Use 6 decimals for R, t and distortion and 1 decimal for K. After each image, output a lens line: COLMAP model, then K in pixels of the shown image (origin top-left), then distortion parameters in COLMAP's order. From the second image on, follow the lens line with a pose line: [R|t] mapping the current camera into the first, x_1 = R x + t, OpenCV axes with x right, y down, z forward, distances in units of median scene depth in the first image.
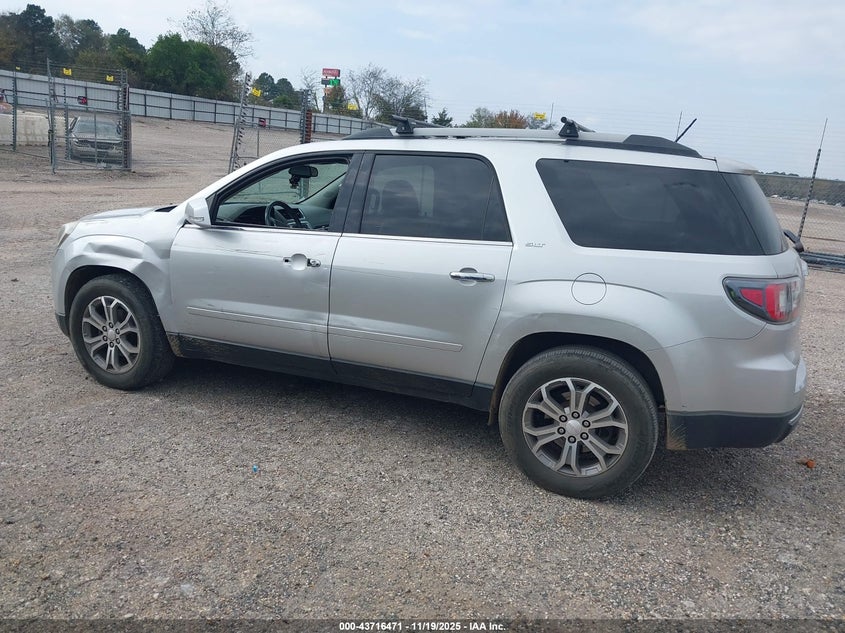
lens RADIAL K [[662.0, 0, 422.5], [0, 662.0, 316.5], [0, 0, 1]] dist [0.037385, -0.111387]
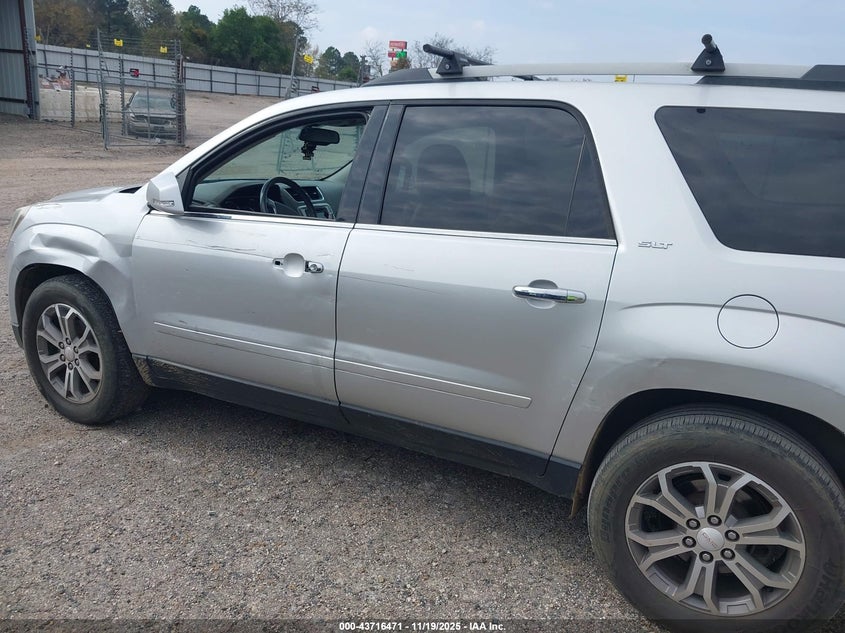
lens RADIAL K [[662.0, 0, 422.5], [0, 662.0, 316.5], [0, 0, 1]] dist [0.037385, -0.111387]
pose [[0.995127, 0.012383, -0.097822, 0.015097], [-0.008748, 0.999258, 0.037498, -0.055084], [0.098214, -0.036460, 0.994497, 0.318531]]
